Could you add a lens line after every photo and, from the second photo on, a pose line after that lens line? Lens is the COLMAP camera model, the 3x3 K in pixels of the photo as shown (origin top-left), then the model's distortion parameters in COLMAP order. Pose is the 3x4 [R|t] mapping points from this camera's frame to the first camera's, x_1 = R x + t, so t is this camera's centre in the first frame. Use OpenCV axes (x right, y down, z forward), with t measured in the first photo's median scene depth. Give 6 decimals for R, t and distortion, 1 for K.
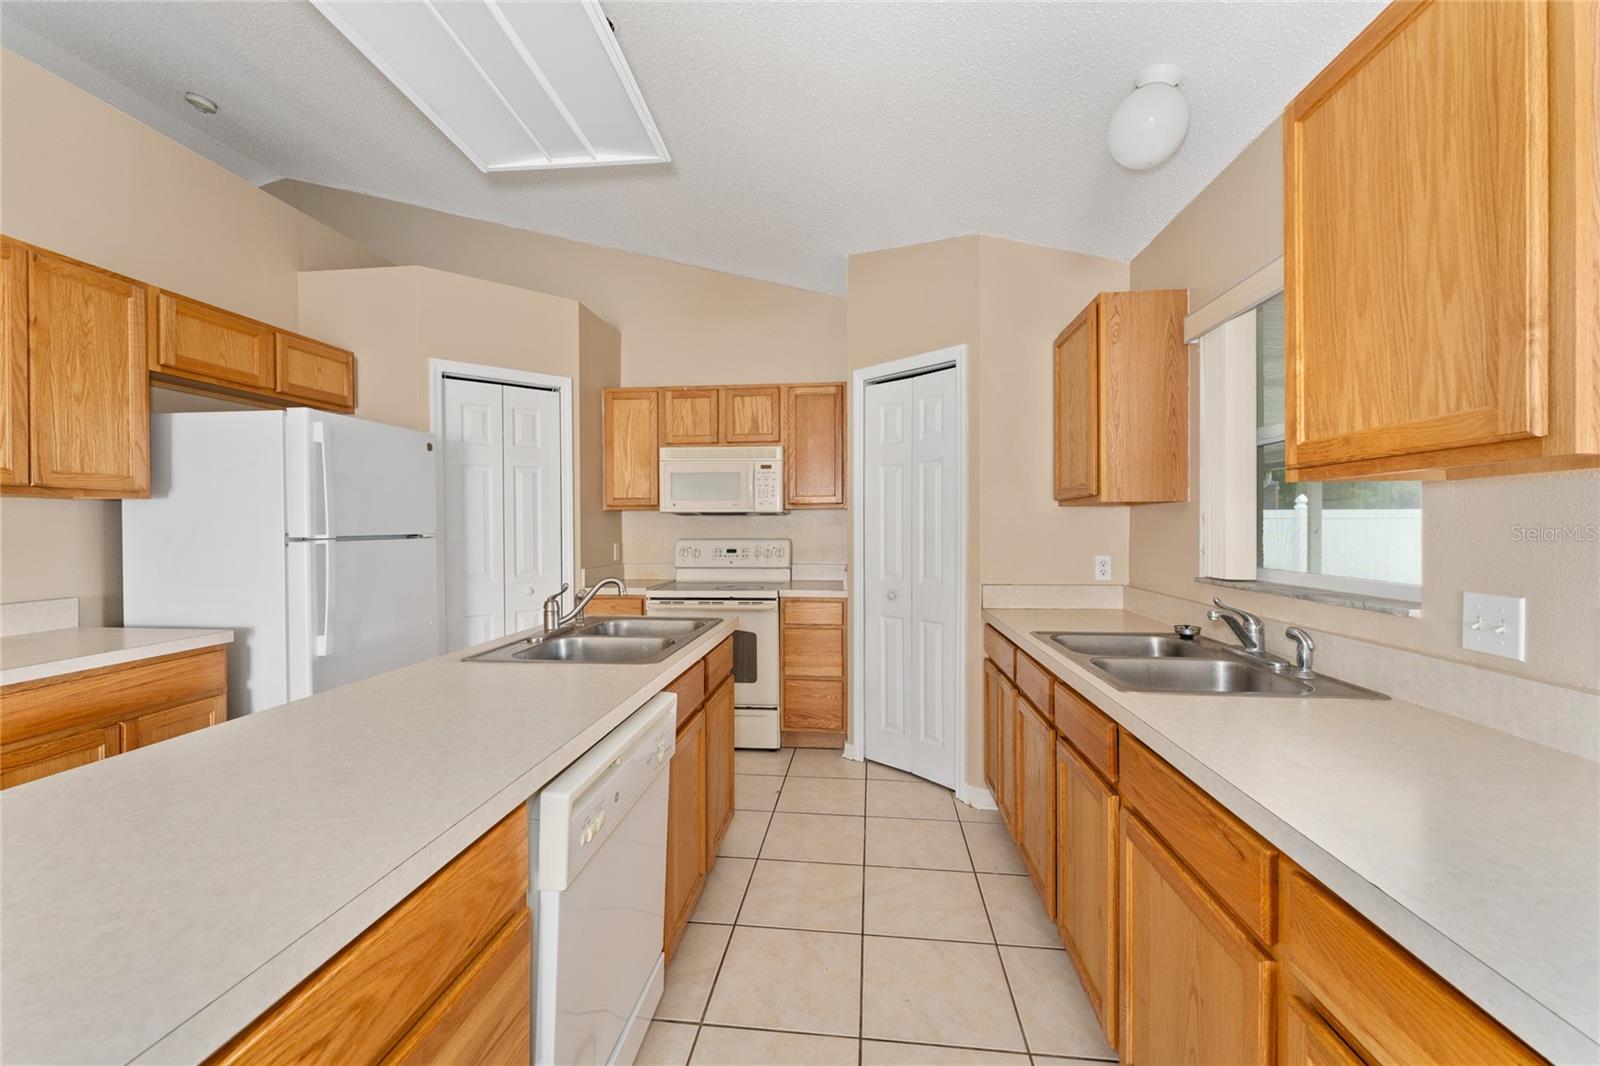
lens RADIAL K [[640.7, 0, 800.0], [0, 640.7, 533.0], [0, 0, 1]] dist [0.000339, -0.000021]
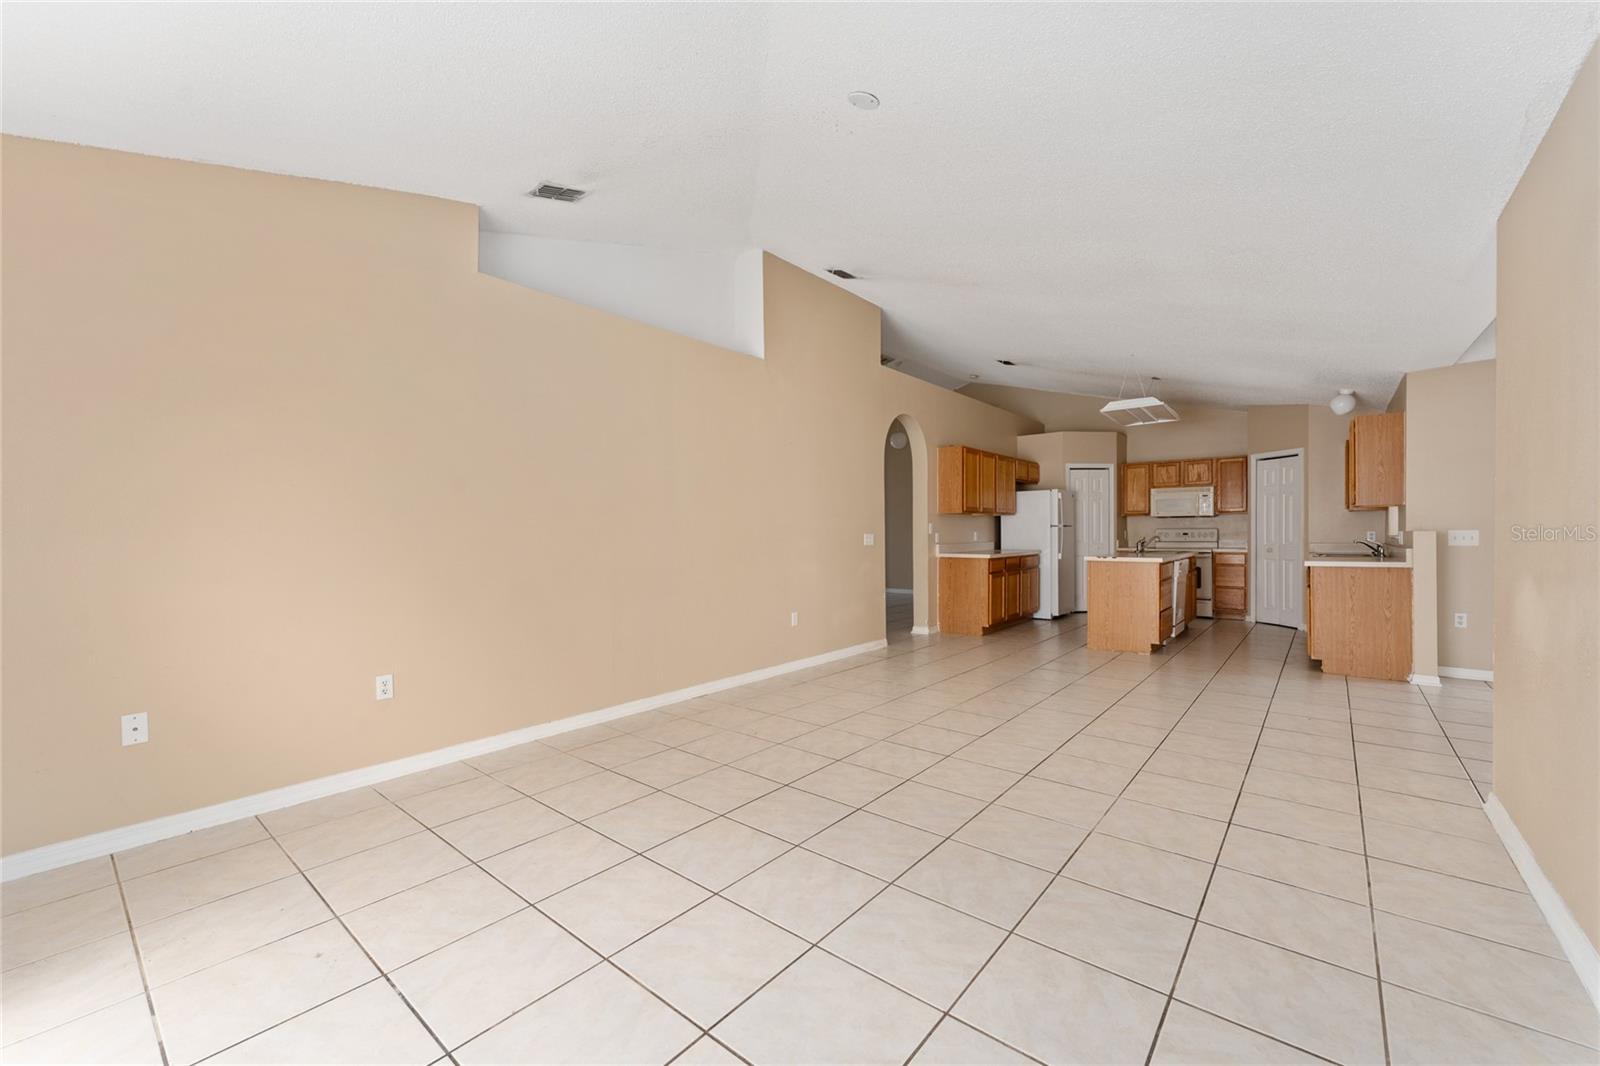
lens RADIAL K [[639.2, 0, 803.5], [0, 639.2, 535.0], [0, 0, 1]] dist [0.001279, -0.000003]
pose [[0.836278, 0.000985, -0.548305, -0.001316], [-0.002397, 0.999995, -0.001861, 0.053547], [0.548301, 0.002871, 0.836276, -2.085123]]
